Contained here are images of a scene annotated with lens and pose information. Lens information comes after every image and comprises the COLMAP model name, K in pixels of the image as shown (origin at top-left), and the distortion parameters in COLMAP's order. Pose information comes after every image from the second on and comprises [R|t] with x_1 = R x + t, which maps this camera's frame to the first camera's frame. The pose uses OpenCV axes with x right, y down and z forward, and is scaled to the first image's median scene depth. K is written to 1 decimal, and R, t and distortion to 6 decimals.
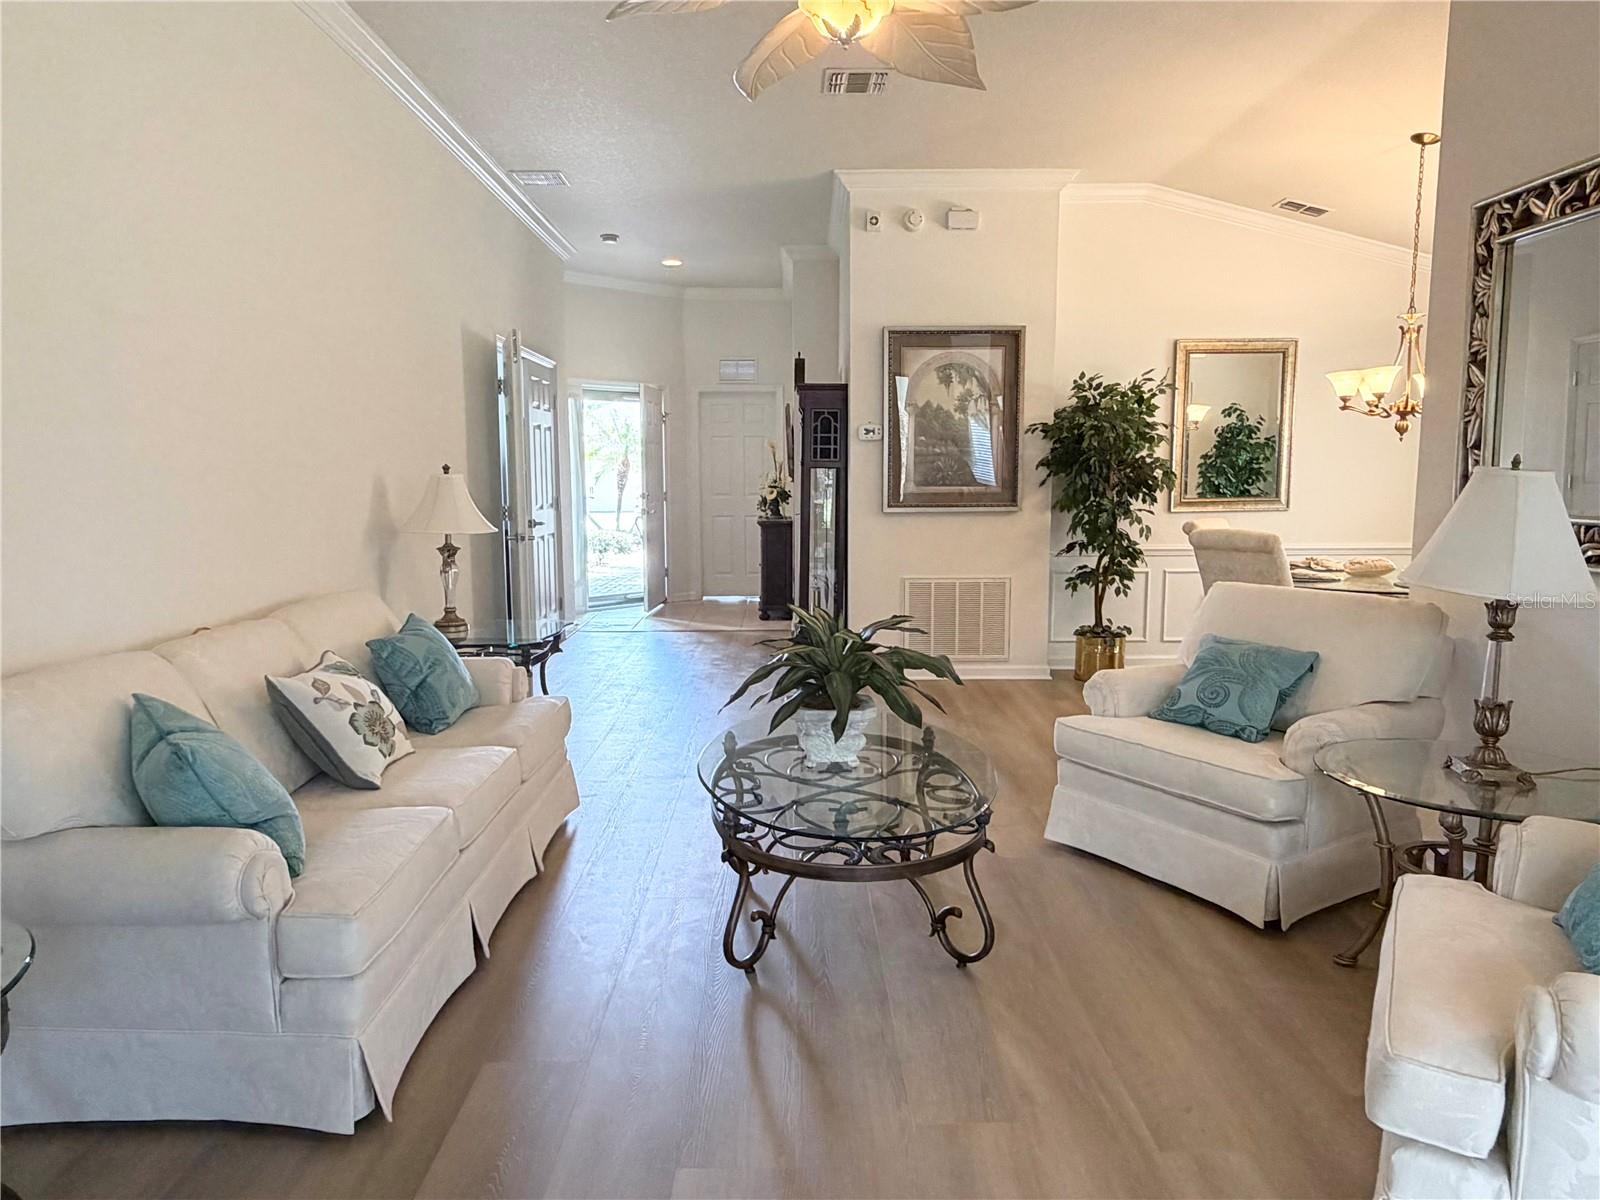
lens RADIAL K [[1051.7, 0, 794.9], [0, 1051.7, 601.5], [0, 0, 1]] dist [0.000050, 0.001403]
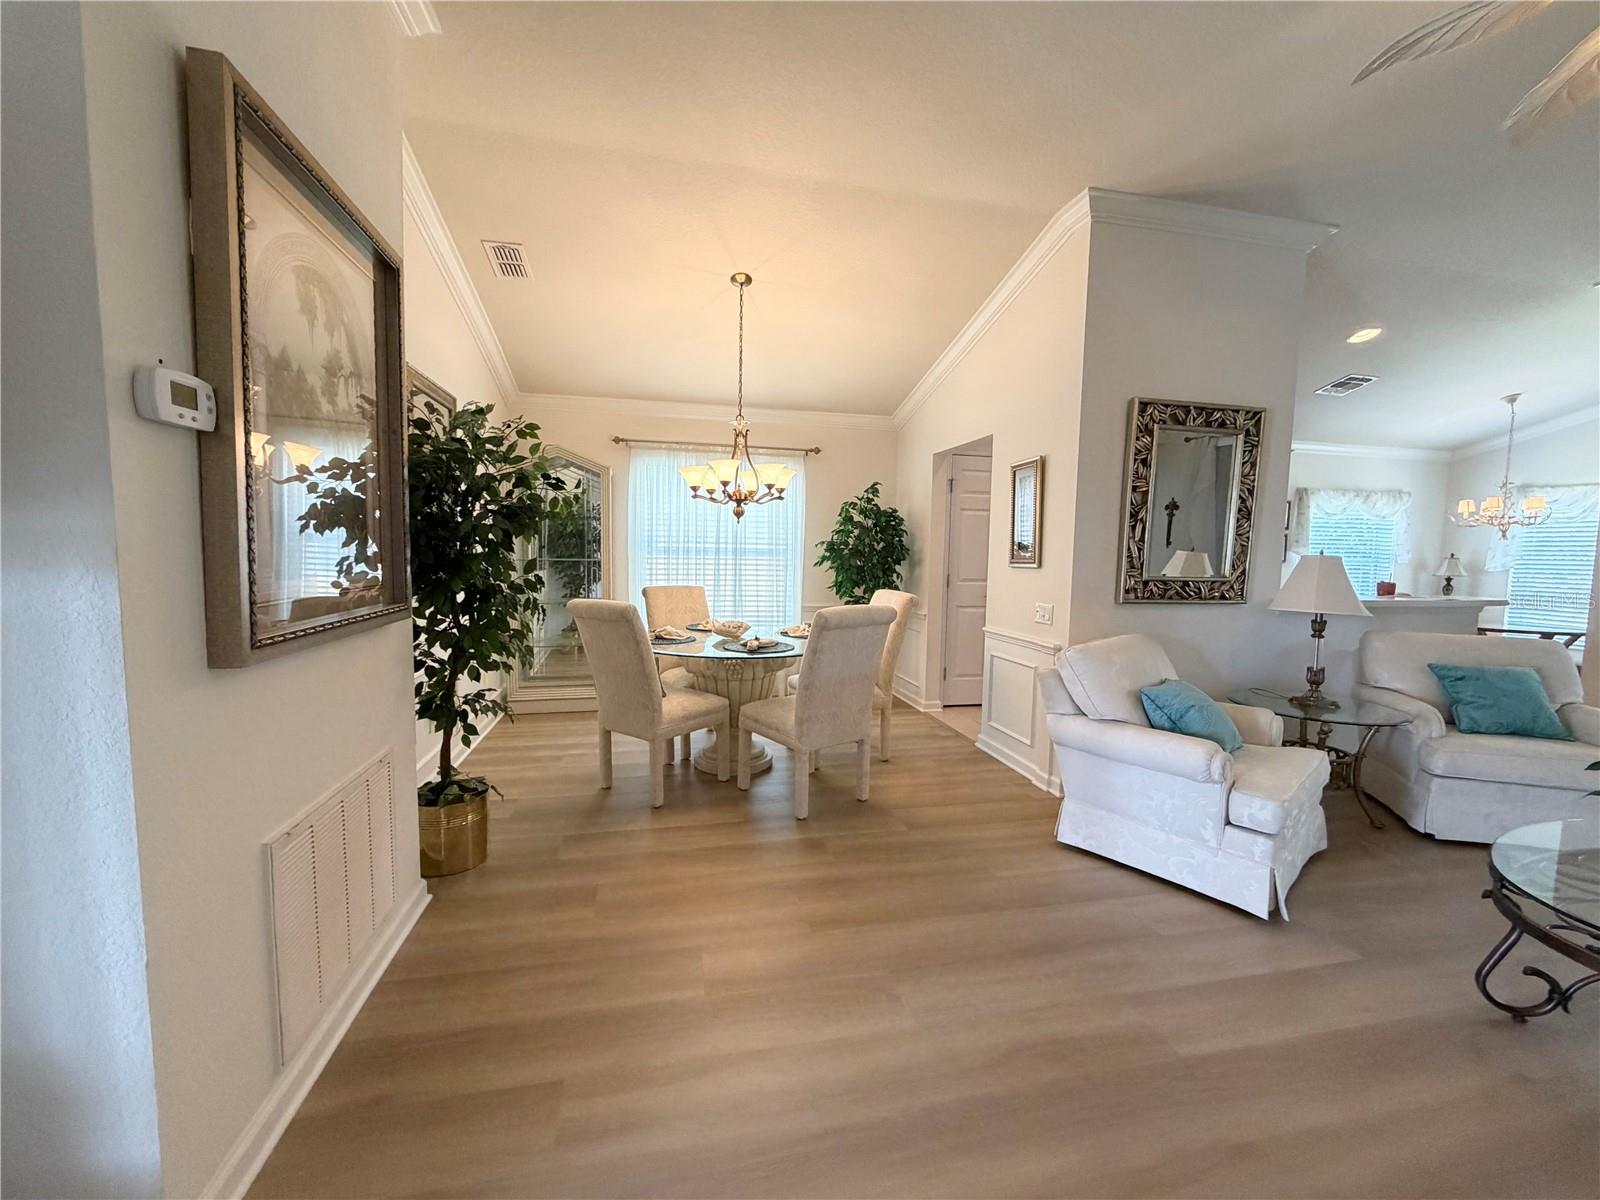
lens RADIAL K [[637.7, 0, 792.4], [0, 637.7, 599.6], [0, 0, 1]] dist [0.000518, 0.000315]
pose [[-0.204951, -0.078622, 0.975609, -0.139177], [0.103127, 0.989486, 0.101405, -0.112352], [-0.973324, 0.121395, -0.194688, 0.921105]]
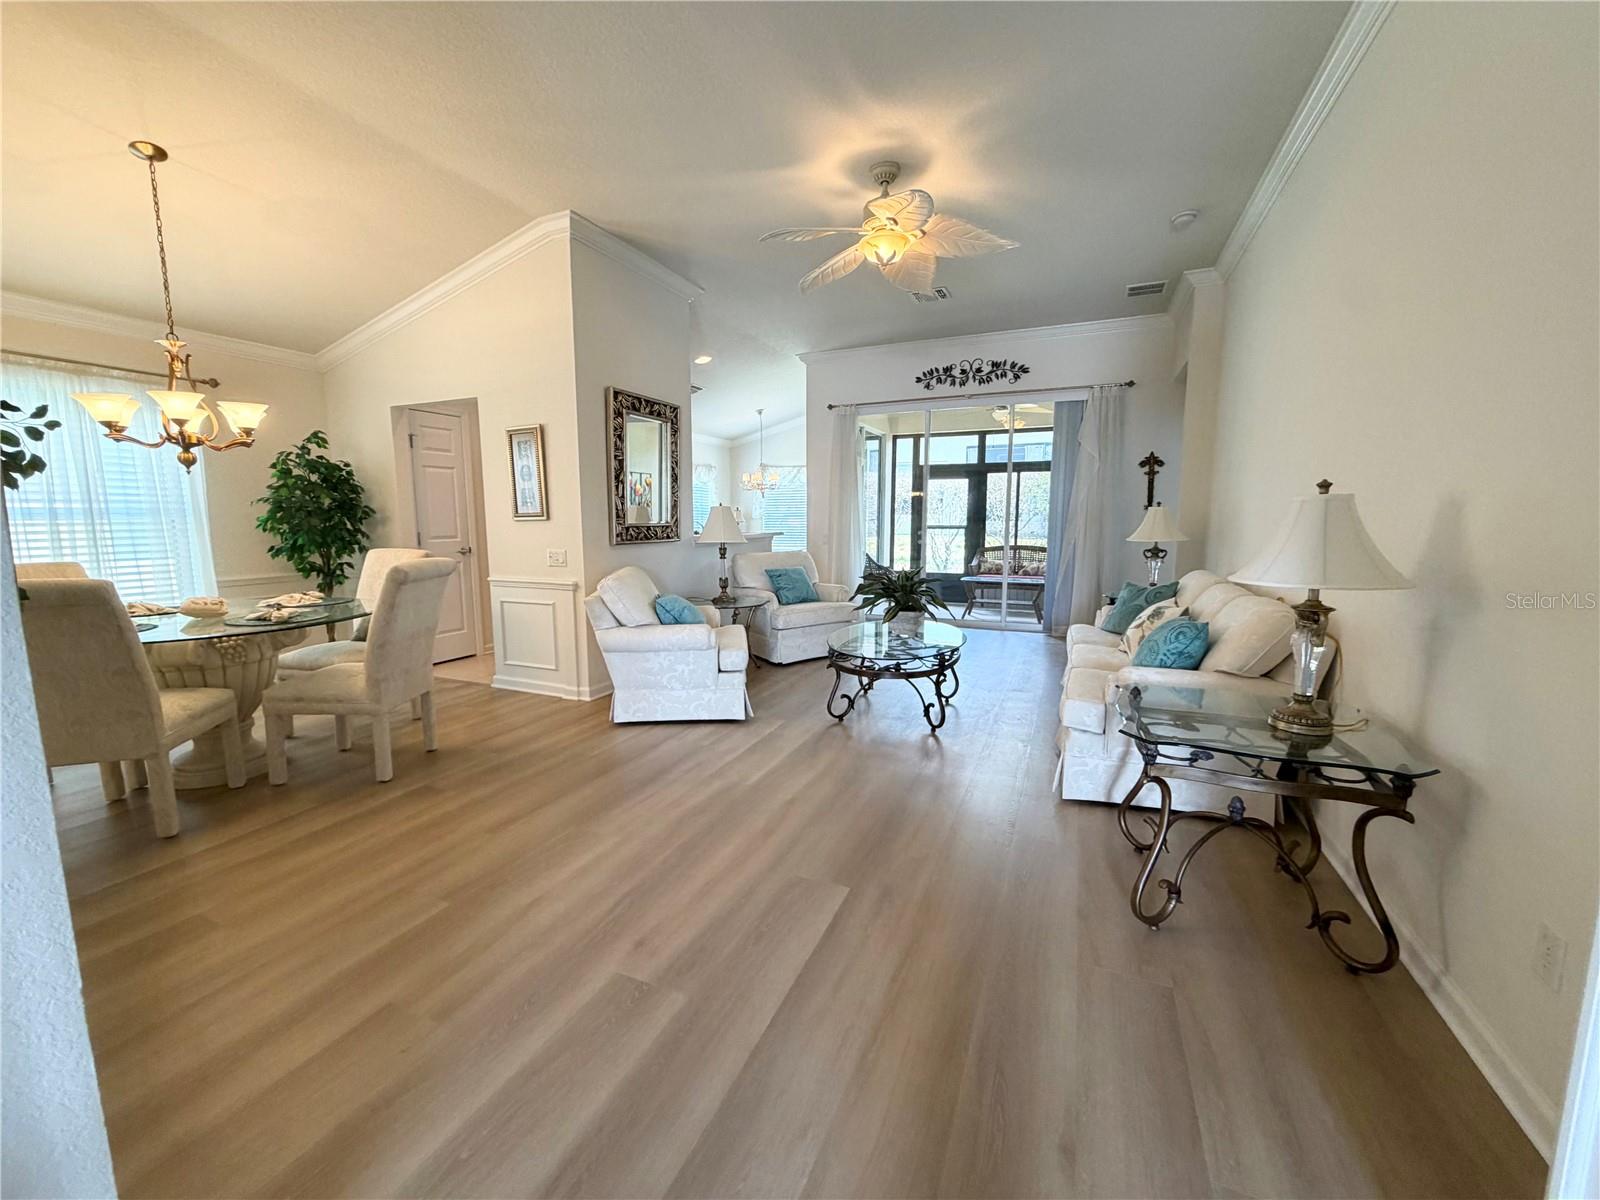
lens RADIAL K [[637.7, 0, 792.4], [0, 637.7, 599.6], [0, 0, 1]] dist [0.000518, 0.000315]
pose [[-0.910601, -0.049395, 0.410324, -0.145101], [0.055960, 0.968952, 0.240832, -0.126986], [-0.409481, 0.242264, -0.879565, 1.107811]]
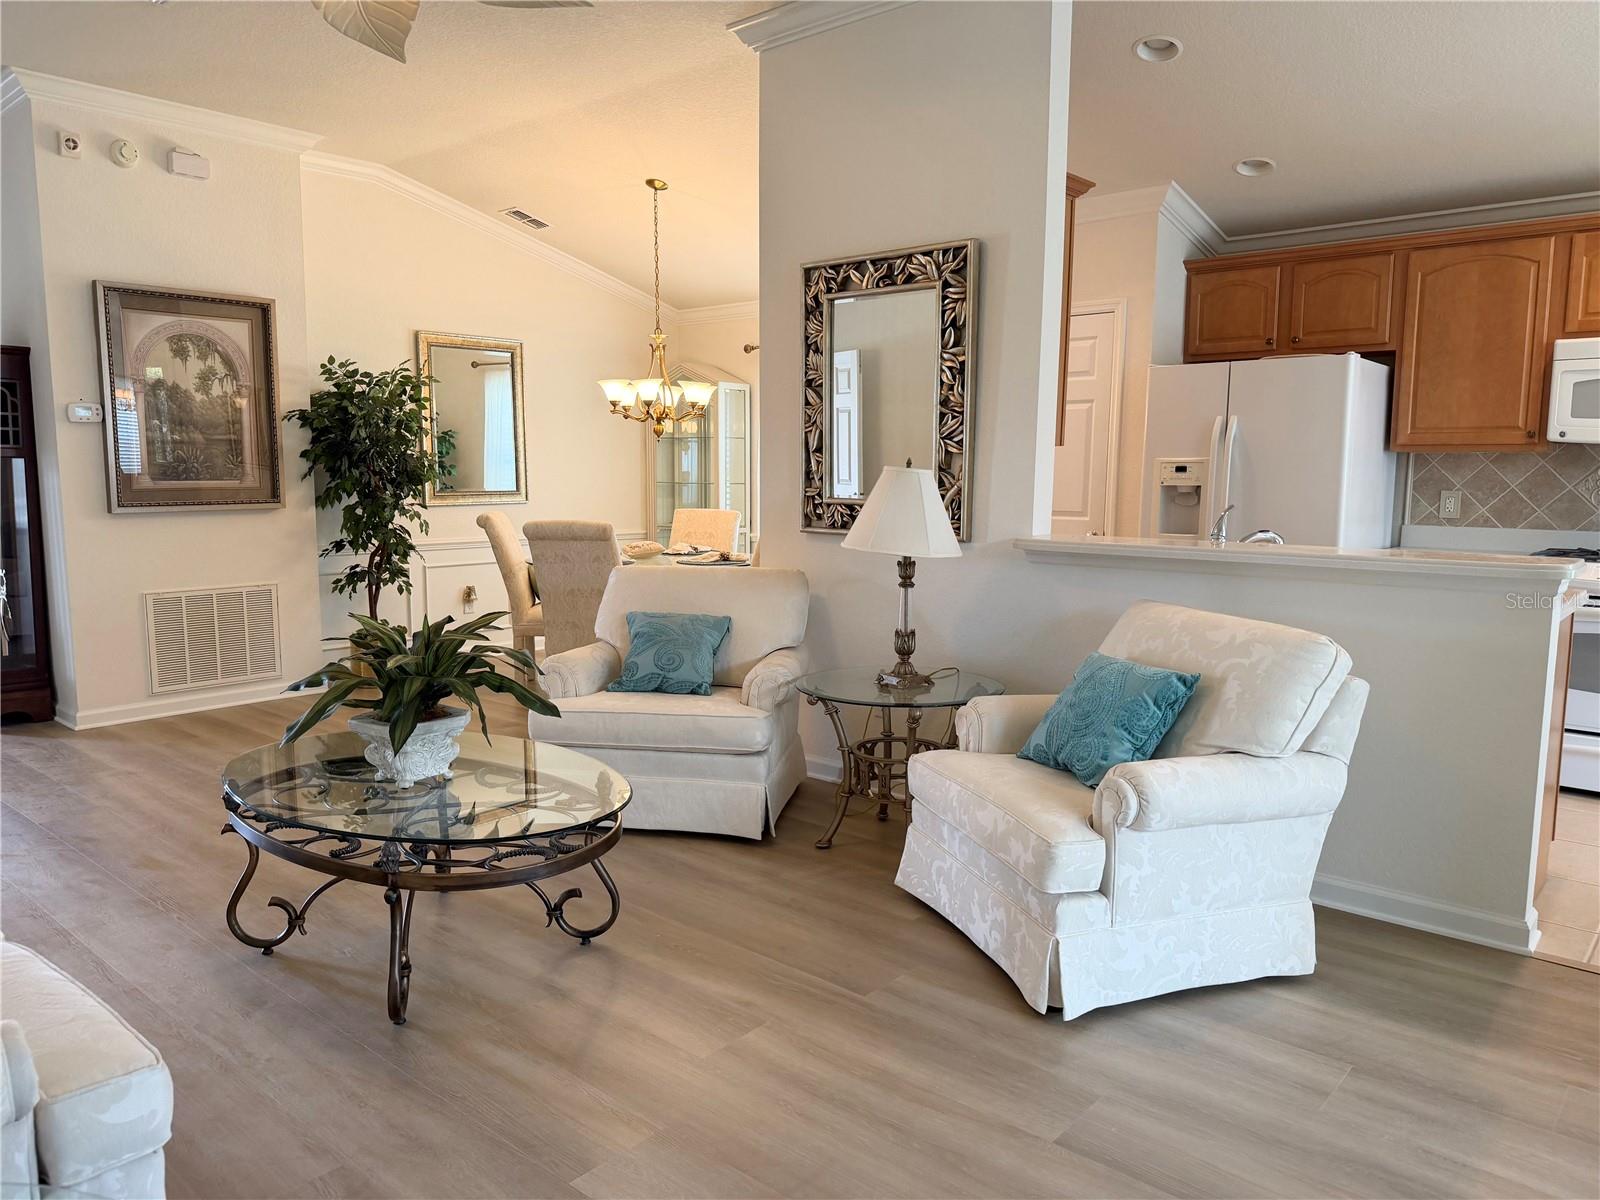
lens RADIAL K [[1110.8, 0, 808.3], [0, 1110.8, 609.7], [0, 0, 1]] dist [0.103002, -0.155103]
pose [[0.655911, -0.089644, 0.749496, -0.226855], [0.085539, 0.995354, 0.044192, -0.004630], [-0.749976, 0.035125, 0.660532, 0.042506]]
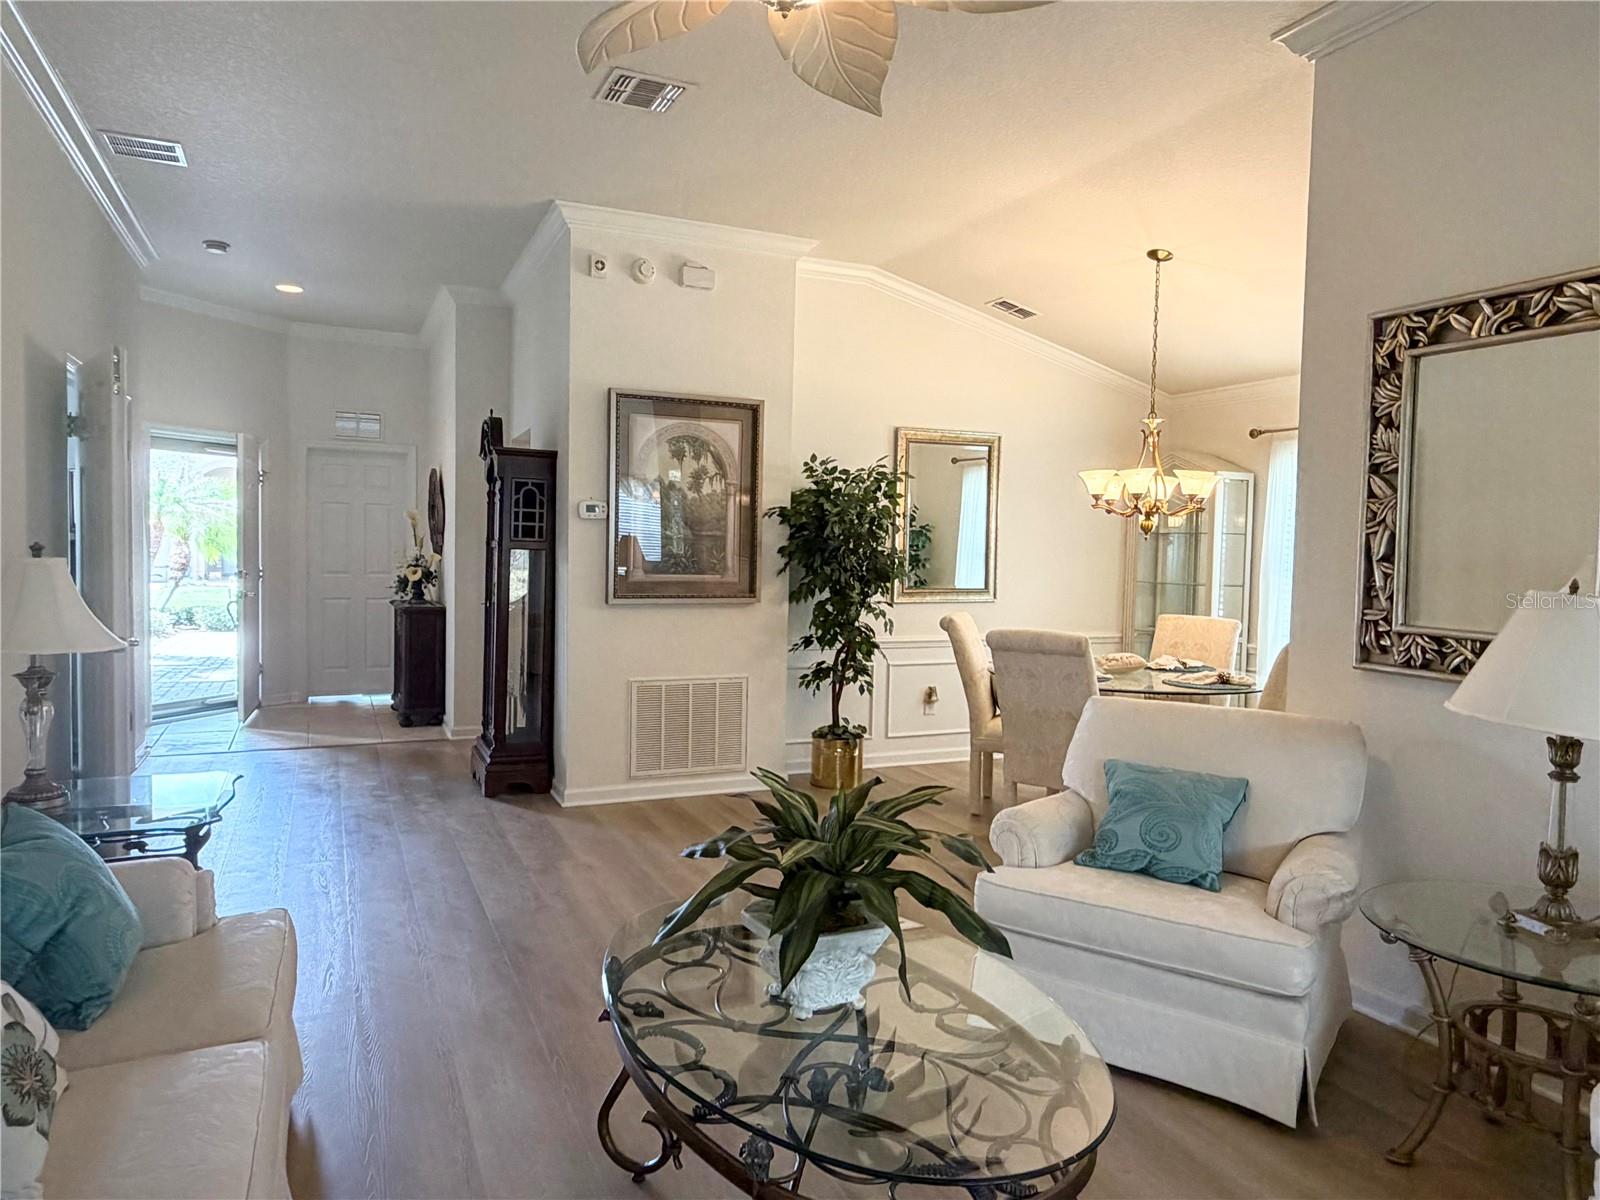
lens RADIAL K [[1049.3, 0, 800.2], [0, 1049.3, 592.3], [0, 0, 1]] dist [0.003340, -0.002291]
pose [[0.912442, 0.005681, 0.409166, -0.125961], [0.025446, 0.997181, -0.070590, -0.032083], [-0.408414, 0.074821, 0.909725, 0.176420]]
